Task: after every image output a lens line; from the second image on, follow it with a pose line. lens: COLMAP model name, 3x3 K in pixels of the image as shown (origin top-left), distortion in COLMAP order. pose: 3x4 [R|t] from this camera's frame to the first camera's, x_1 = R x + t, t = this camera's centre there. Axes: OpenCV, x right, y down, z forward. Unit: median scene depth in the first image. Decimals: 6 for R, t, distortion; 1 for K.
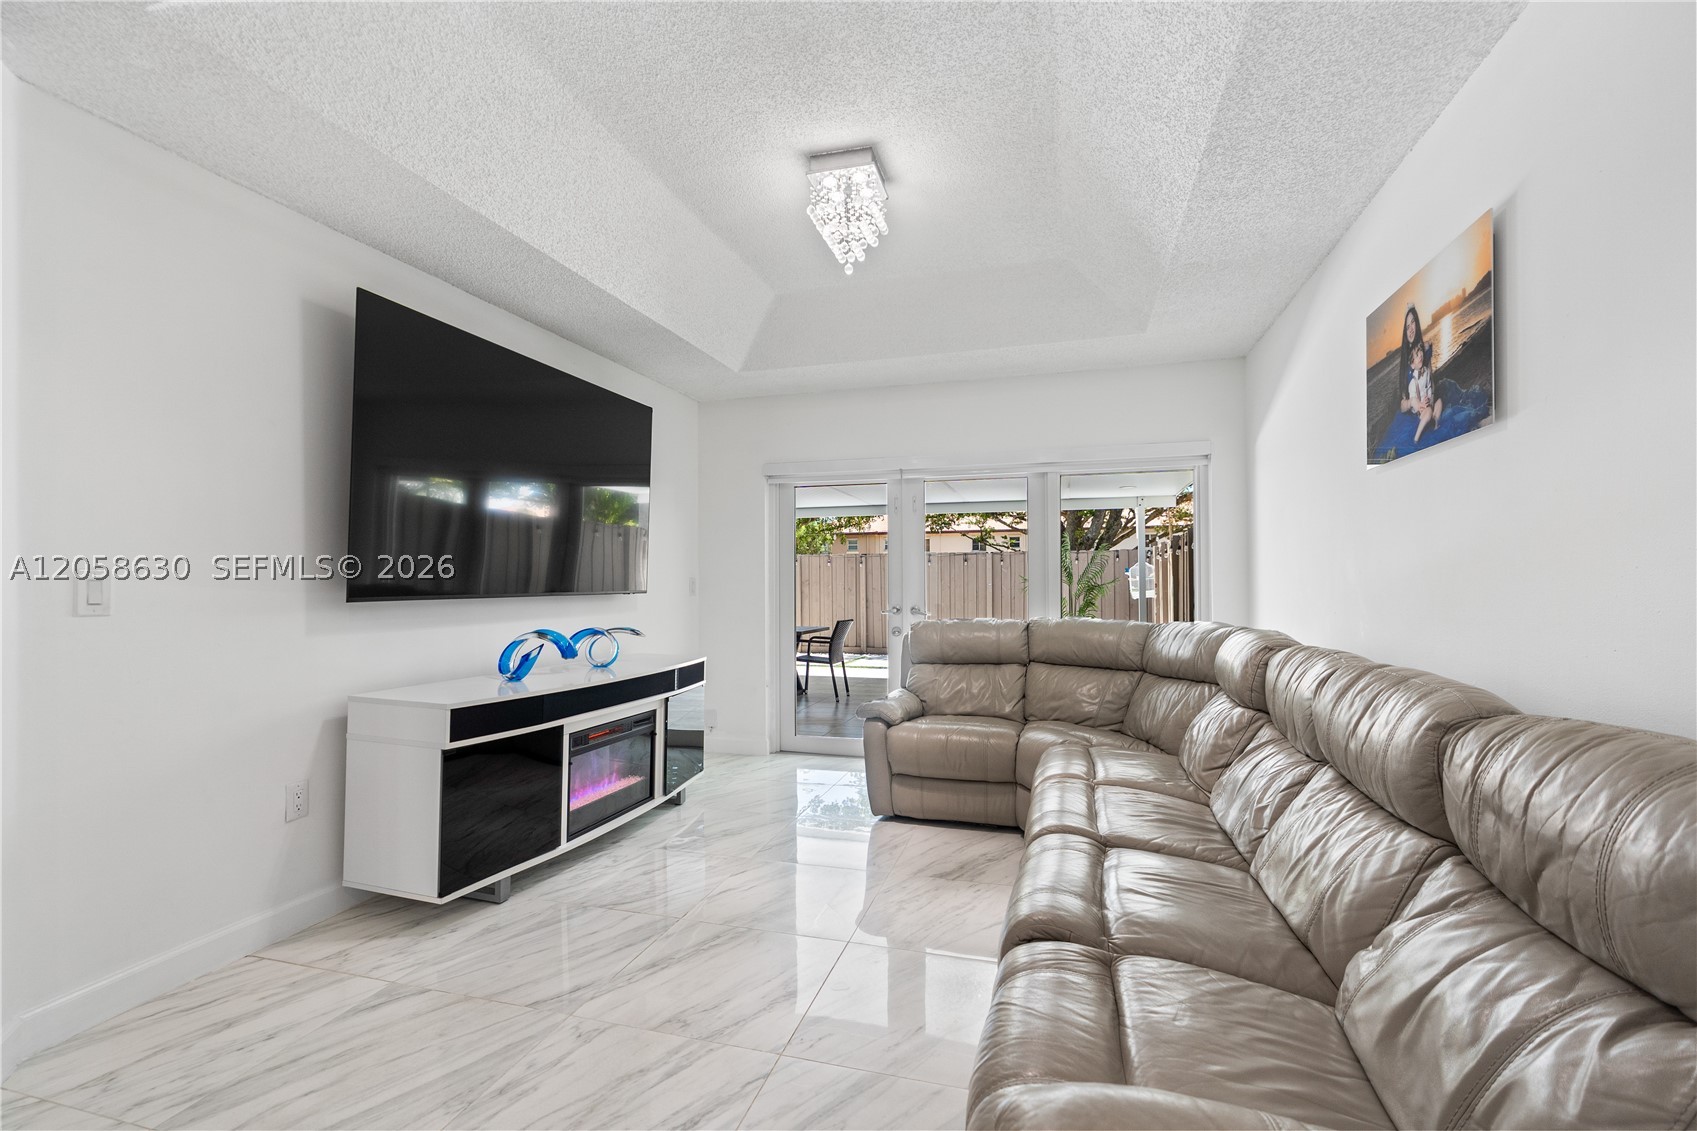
lens RADIAL K [[754.4, 0, 851.6], [0, 754.4, 570.1], [0, 0, 1]] dist [-0.008976, 0.004189]
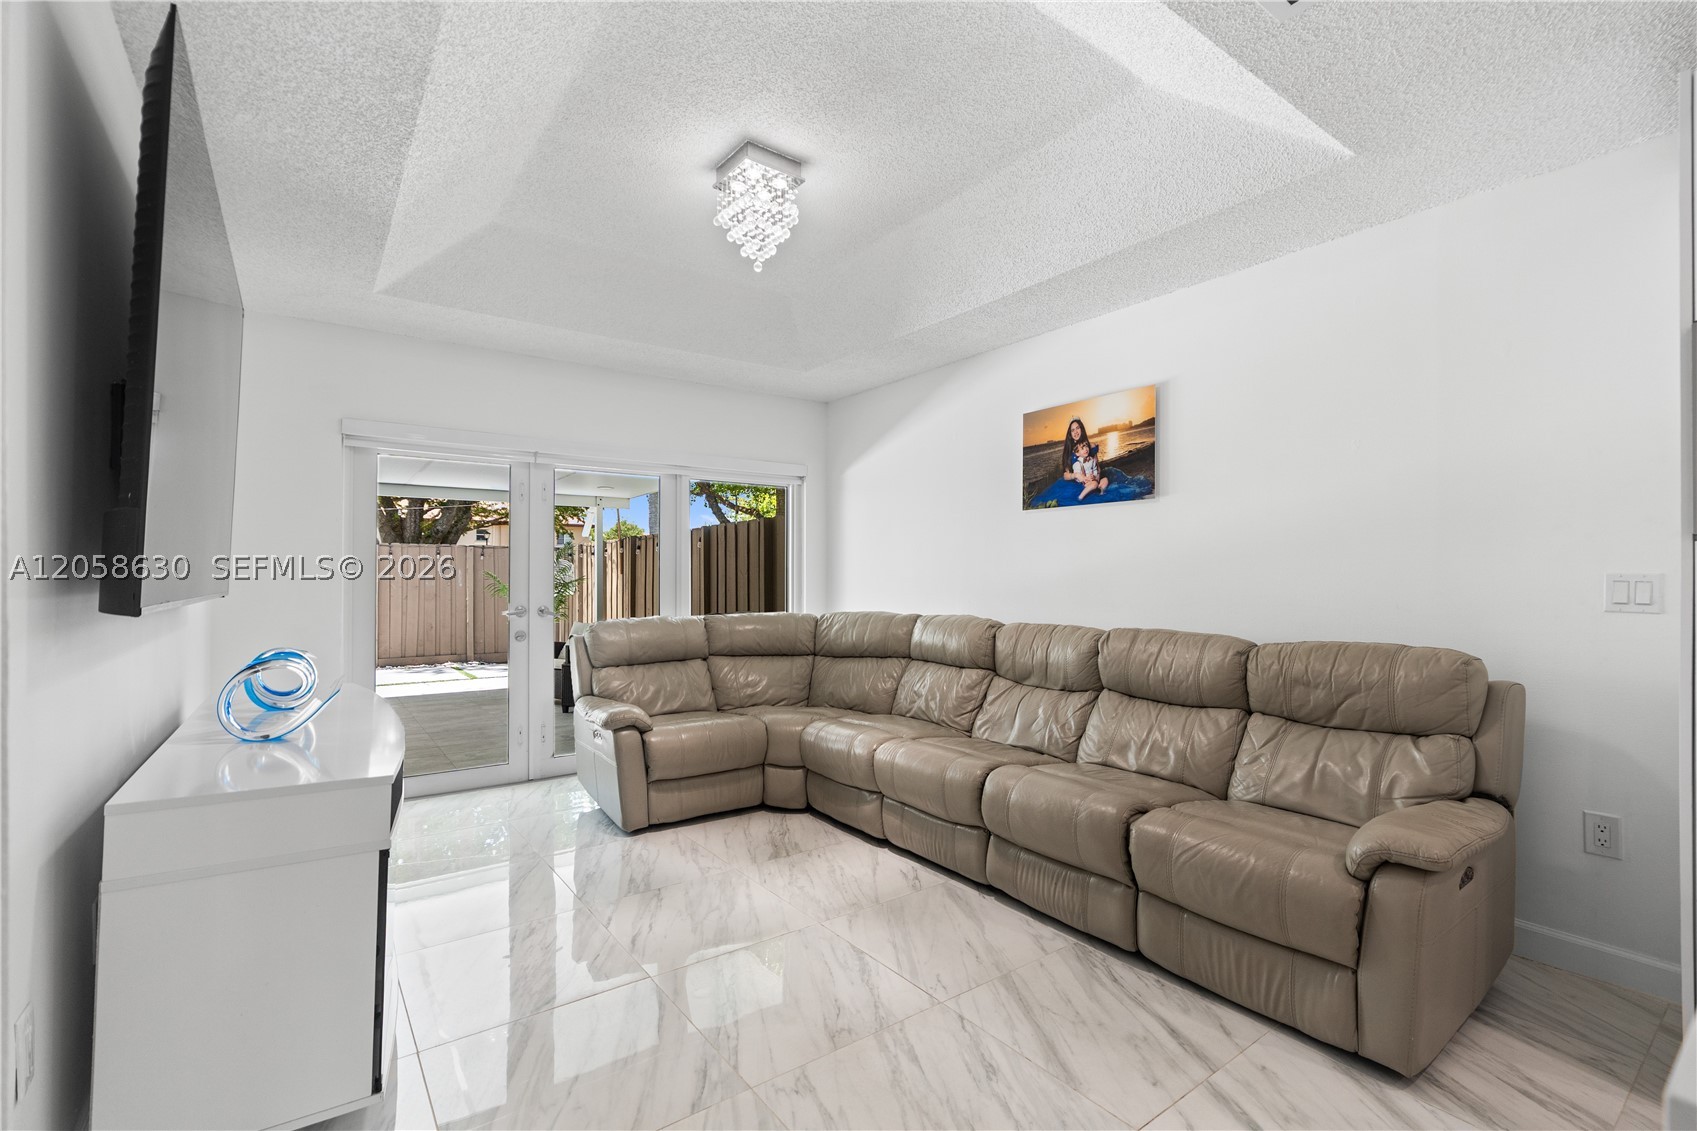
lens RADIAL K [[754.4, 0, 855.9], [0, 754.4, 572.6], [0, 0, 1]] dist [-0.008976, 0.004189]
pose [[0.606930, 0.011144, 0.794677, -0.550076], [-0.015879, 0.999872, -0.001894, 0.003866], [-0.794596, -0.011469, 0.607030, 0.220206]]
